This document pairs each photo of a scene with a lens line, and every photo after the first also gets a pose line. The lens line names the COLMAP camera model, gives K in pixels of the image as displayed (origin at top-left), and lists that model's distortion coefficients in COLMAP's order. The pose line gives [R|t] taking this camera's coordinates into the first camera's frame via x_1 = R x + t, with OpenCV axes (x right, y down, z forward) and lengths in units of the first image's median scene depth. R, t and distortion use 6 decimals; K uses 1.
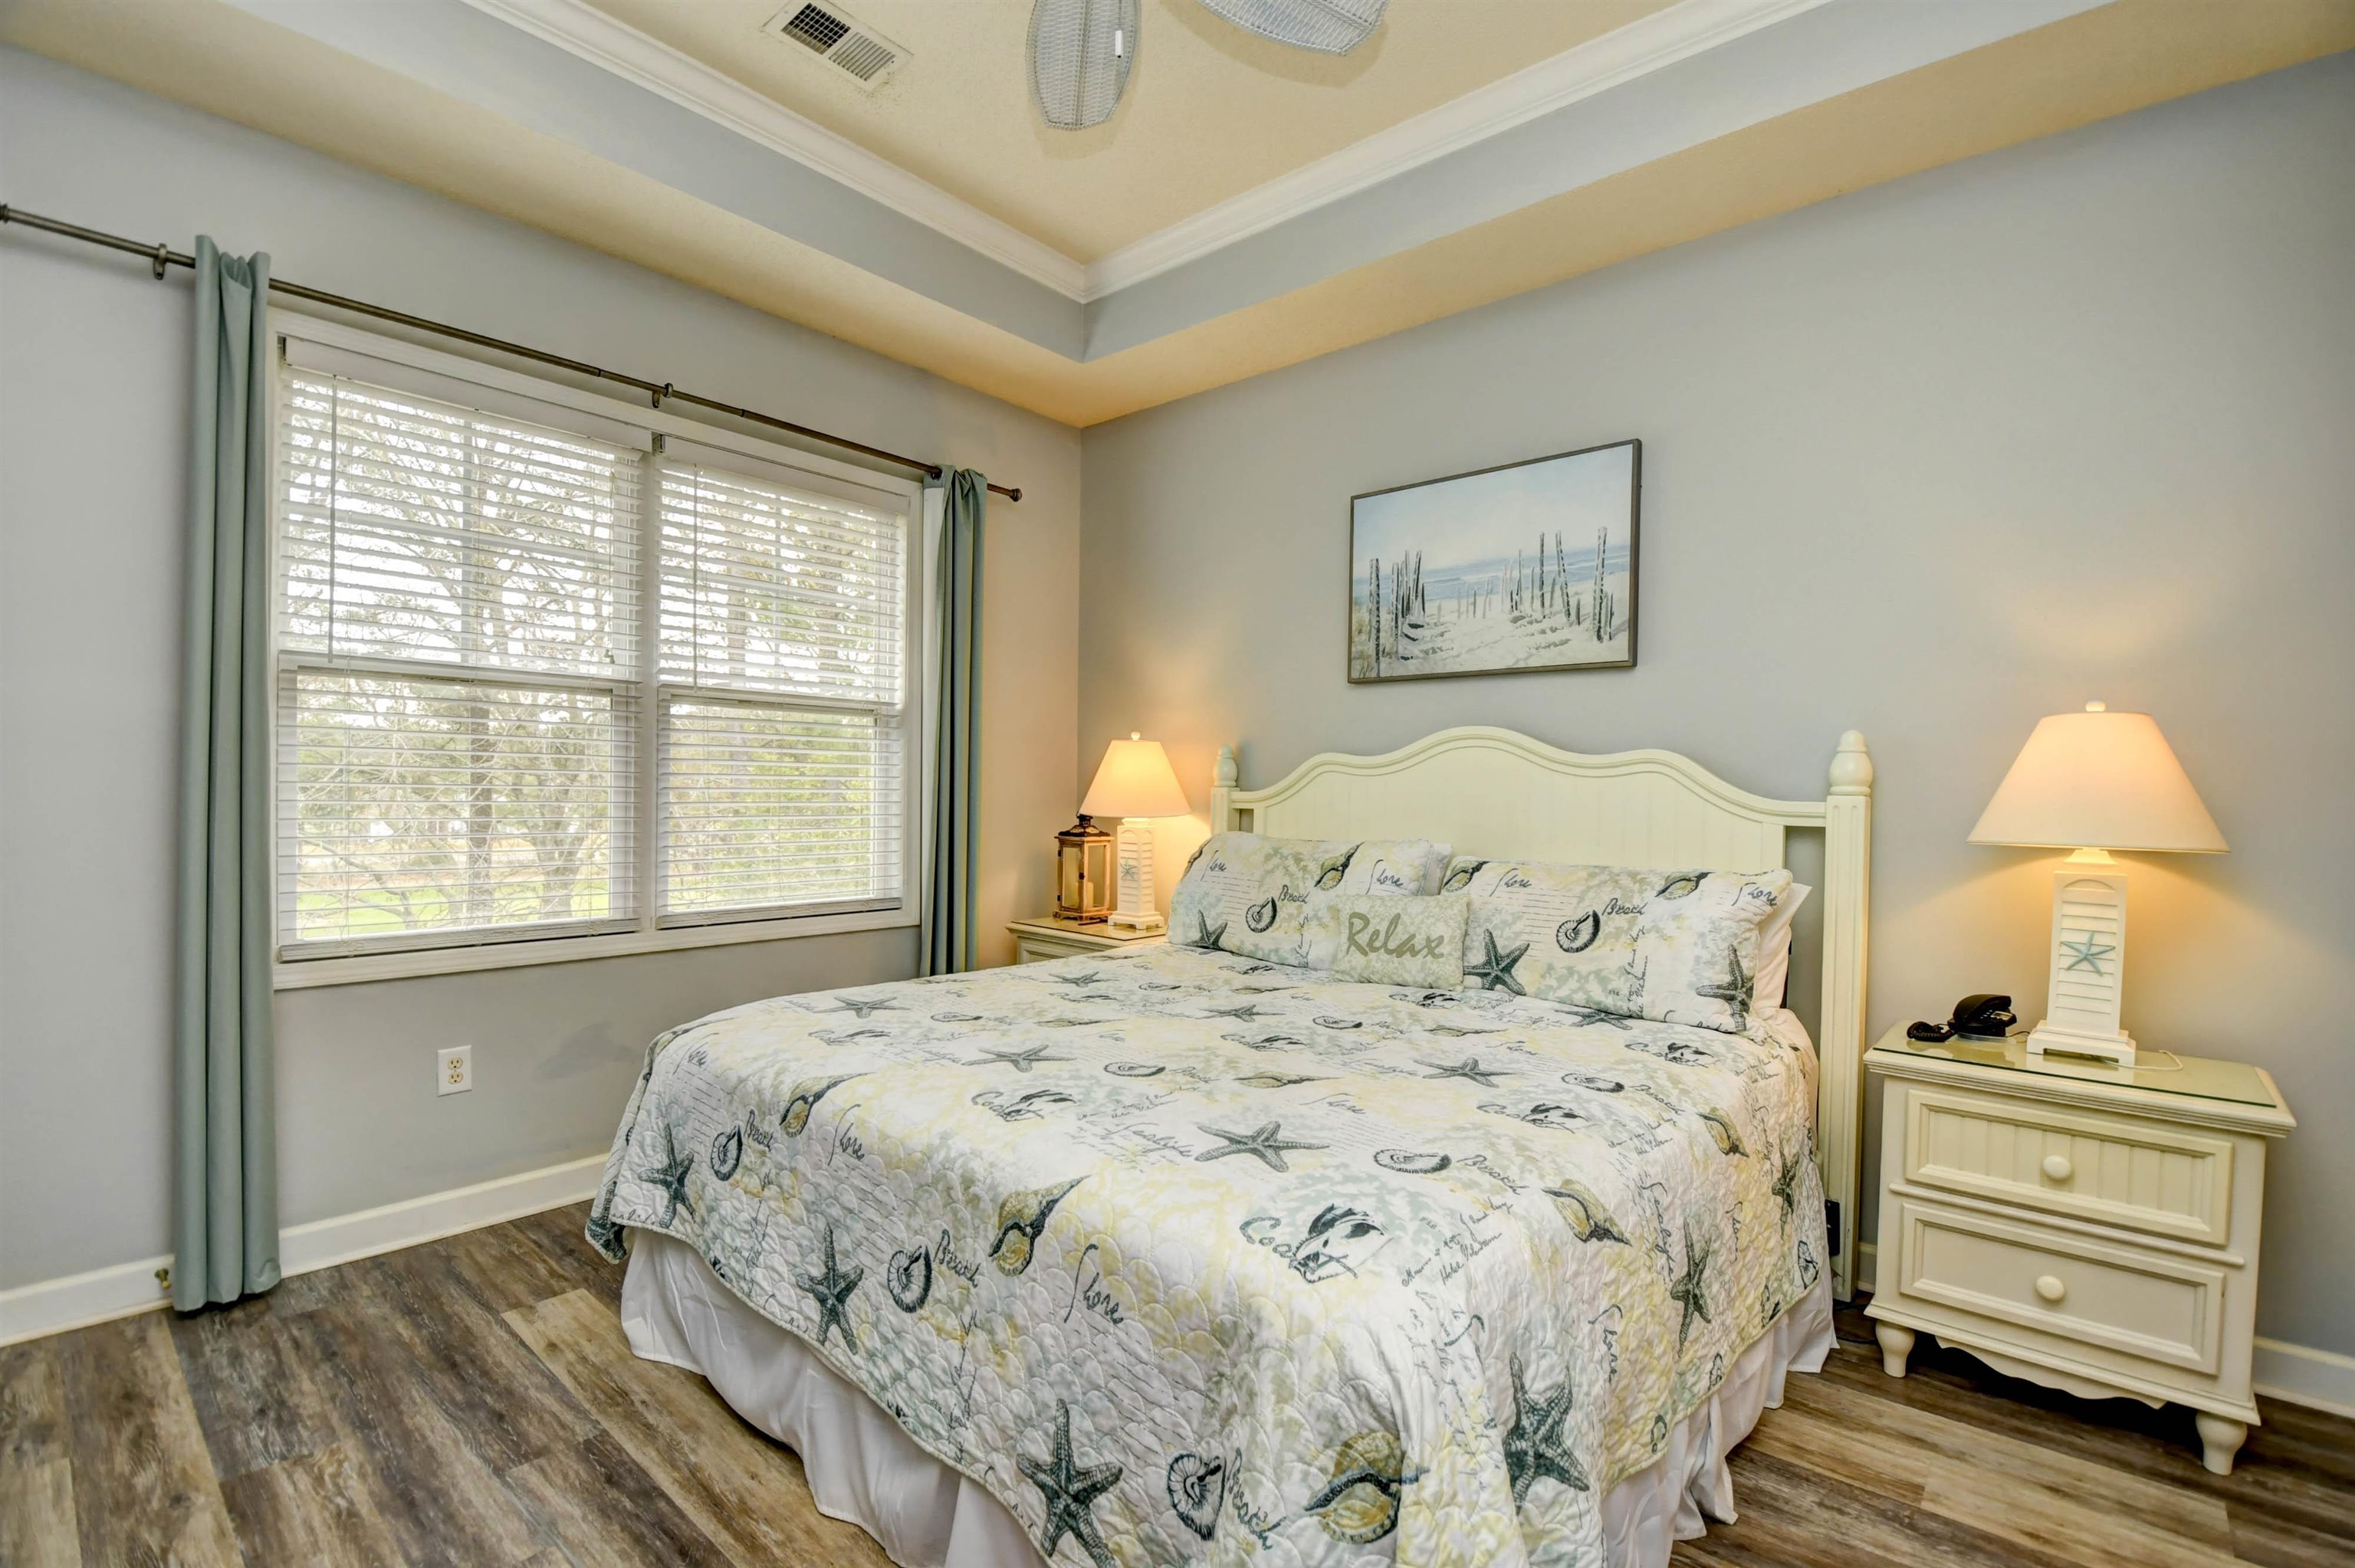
lens RADIAL K [[1037.2, 0, 1217.3], [0, 1037.2, 807.3], [0, 0, 1]] dist [0.015107, -0.022951]
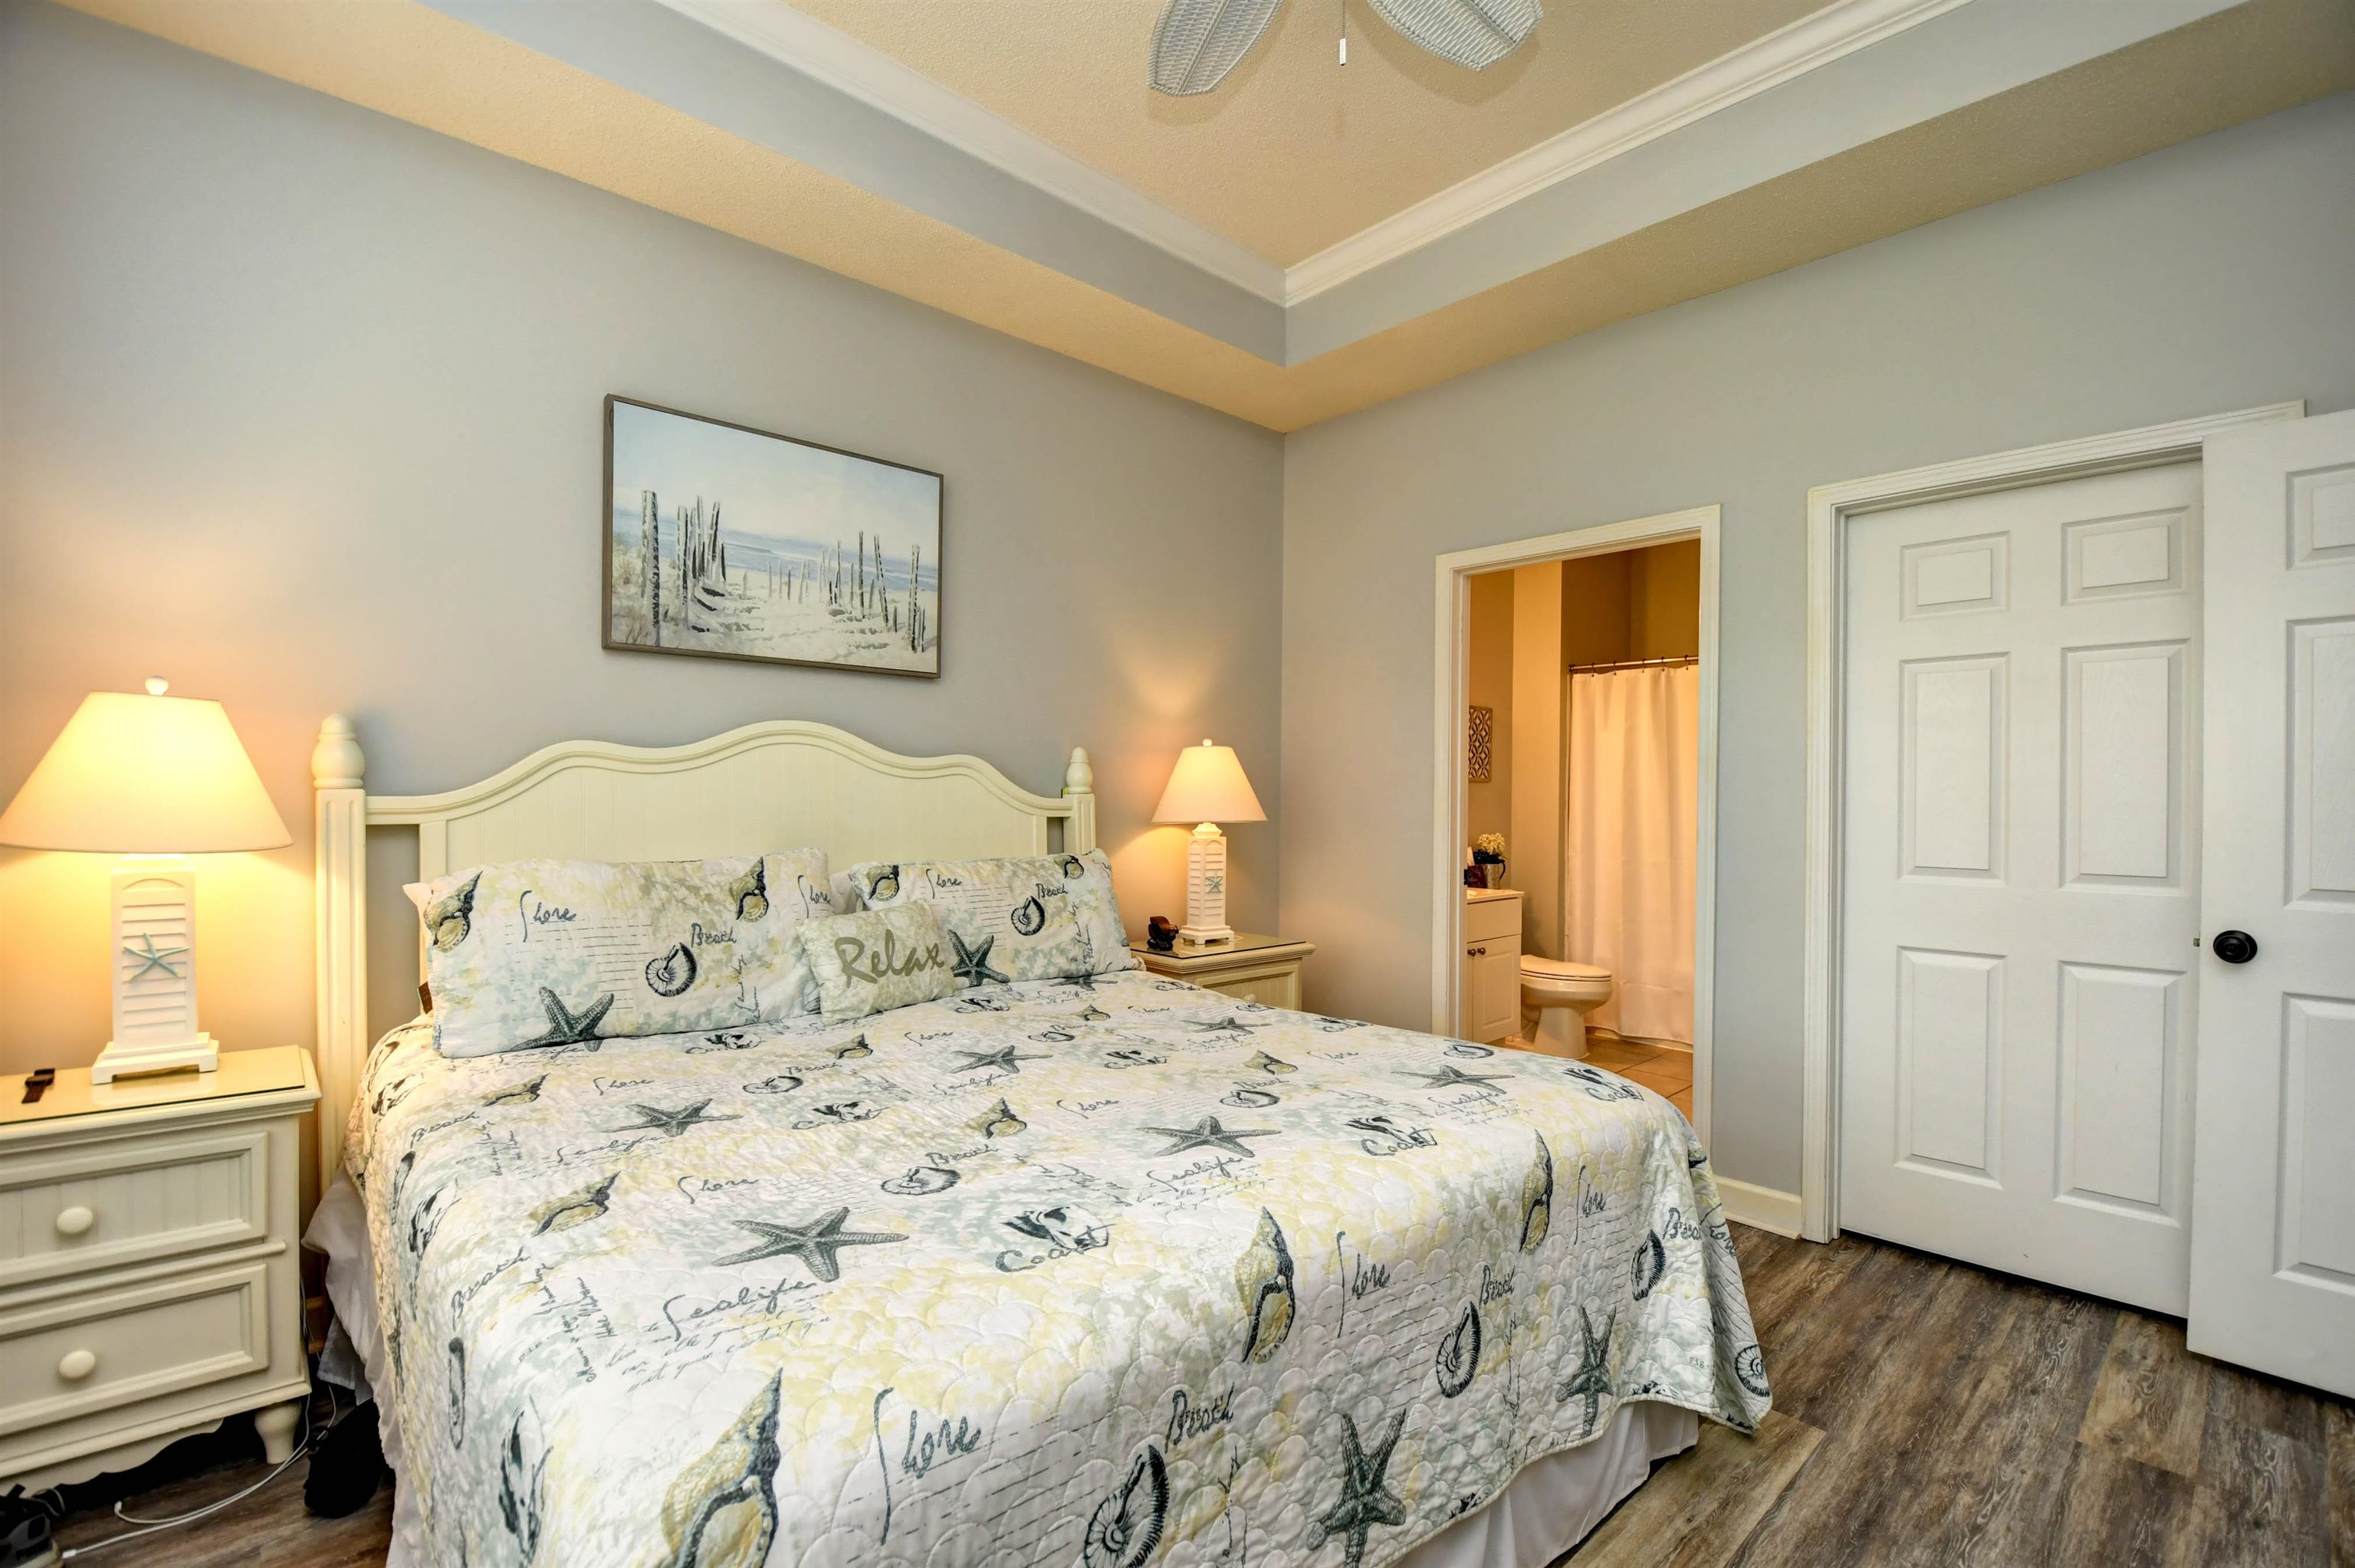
lens RADIAL K [[1029.0, 0, 1195.2], [0, 1029.0, 804.5], [0, 0, 1]] dist [0.013304, -0.019187]
pose [[0.120206, -0.023763, 0.992465, -0.634149], [0.012831, 0.999667, 0.022381, -0.022136], [-0.992666, 0.010044, 0.120471, 0.574965]]
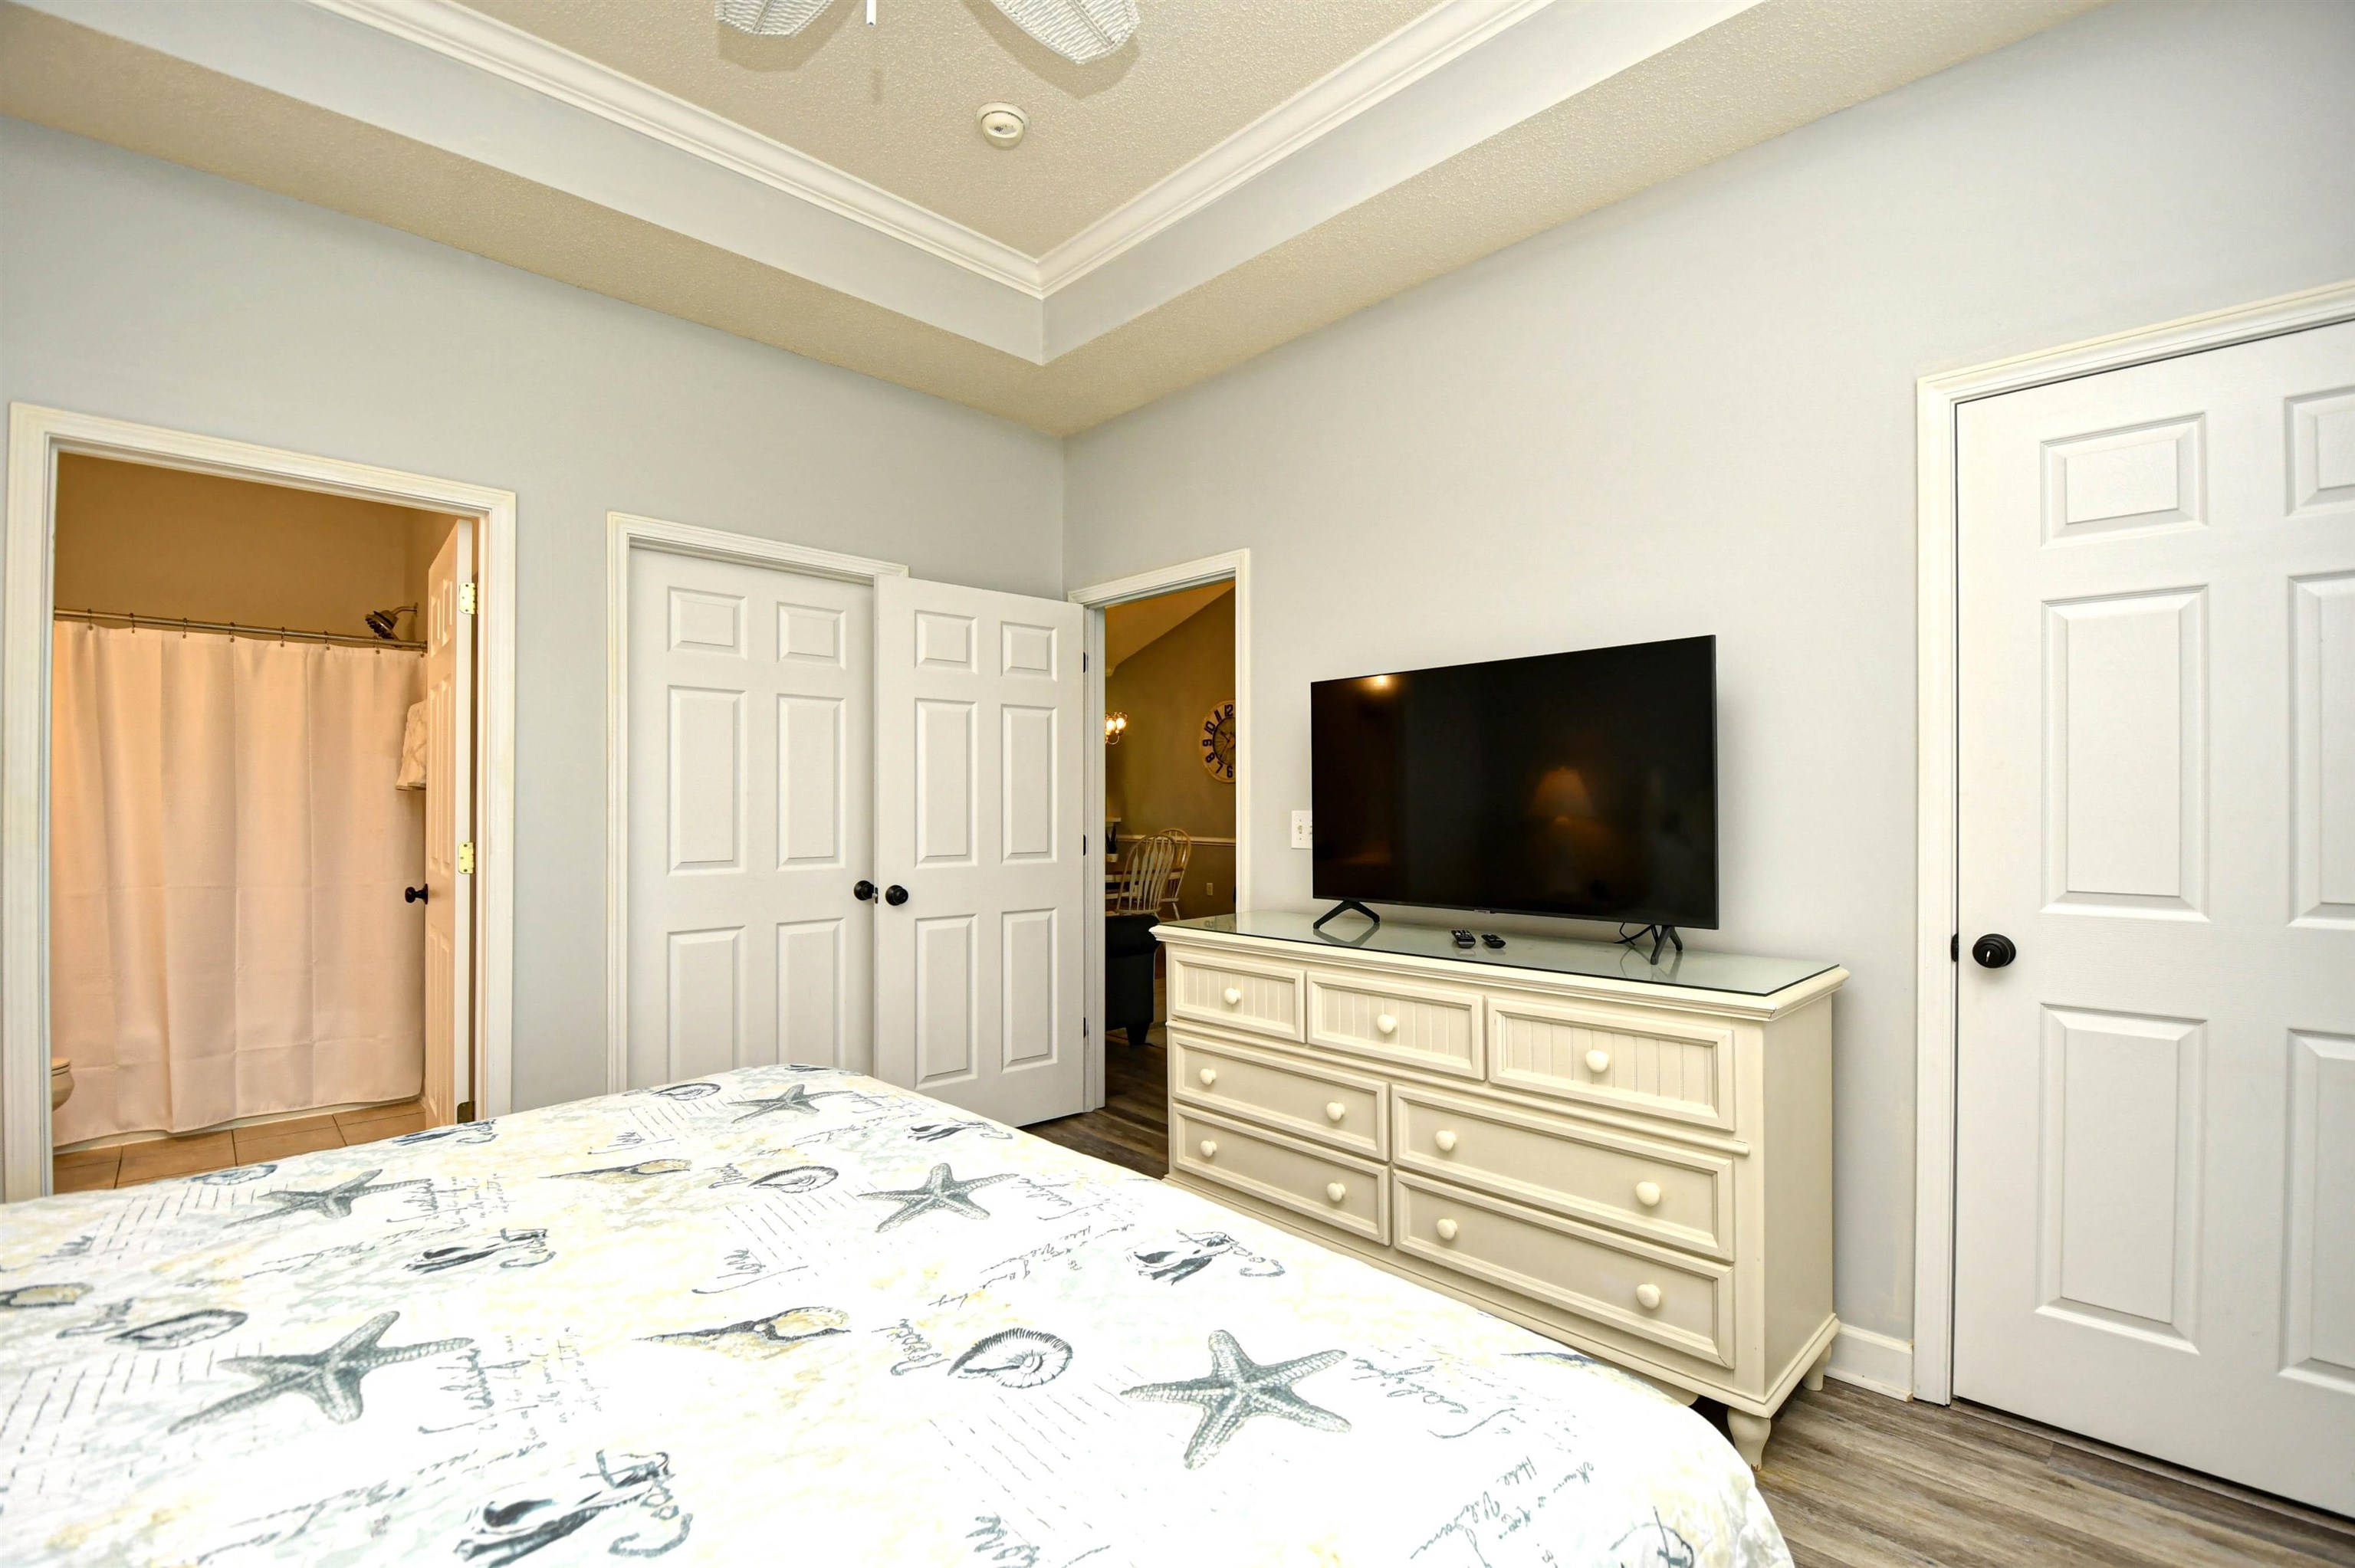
lens RADIAL K [[1045.4, 0, 1168.5], [0, 1045.4, 795.3], [0, 0, 1]] dist [0.013092, -0.027038]
pose [[-0.995021, -0.014305, 0.098631, -0.164676], [-0.013419, 0.999863, 0.009641, -0.026418], [-0.098755, 0.008269, -0.995077, 1.222261]]
